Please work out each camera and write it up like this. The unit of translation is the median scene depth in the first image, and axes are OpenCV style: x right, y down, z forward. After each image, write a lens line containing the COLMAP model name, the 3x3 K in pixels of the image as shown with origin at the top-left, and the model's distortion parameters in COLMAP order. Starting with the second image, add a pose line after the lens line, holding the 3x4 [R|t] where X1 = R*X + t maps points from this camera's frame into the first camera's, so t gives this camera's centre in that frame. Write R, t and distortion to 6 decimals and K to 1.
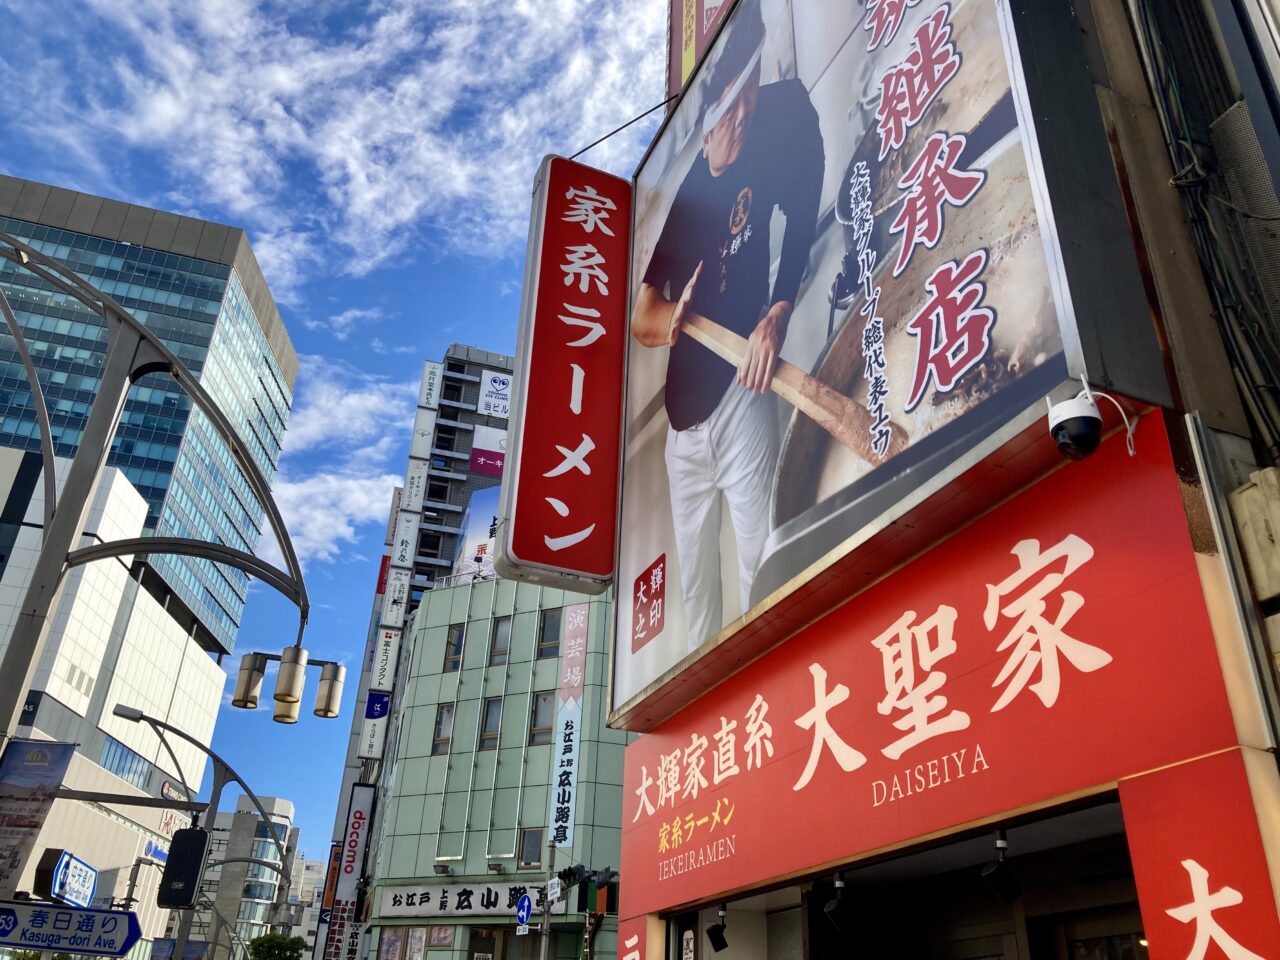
lens RADIAL K [[1062.4, 0, 649.7], [0, 1062.4, 478.4], [0, 0, 1]] dist [0.000242, 0.001315]
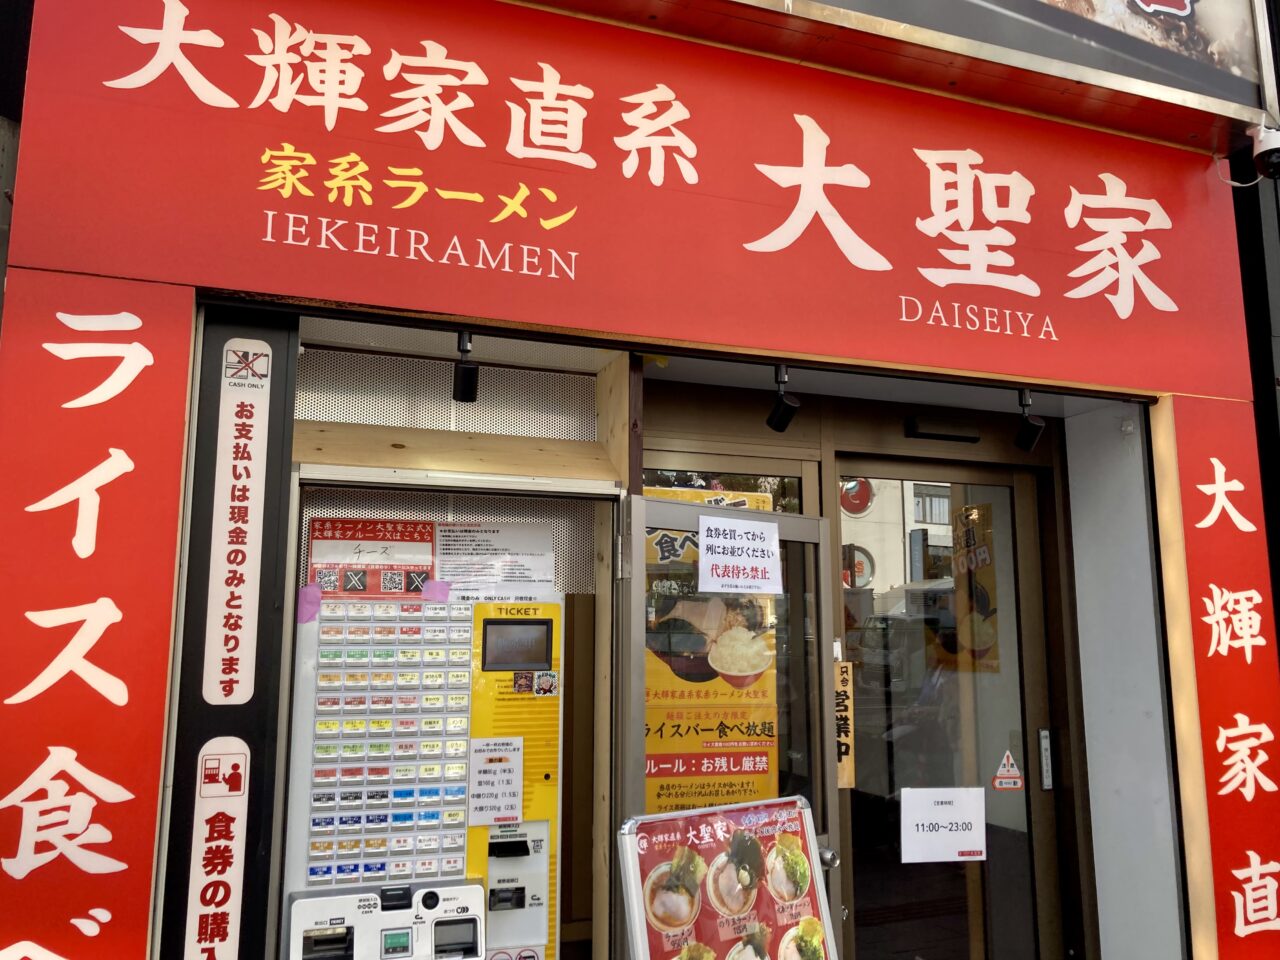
lens RADIAL K [[1062.4, 0, 638.5], [0, 1062.4, 487.8], [0, 0, 1]] dist [0.000242, 0.001315]
pose [[0.040914, 0.130780, 0.990567, -0.689619], [-0.484669, 0.869547, -0.094783, 0.643484], [-0.873740, -0.476219, 0.098962, 1.068006]]
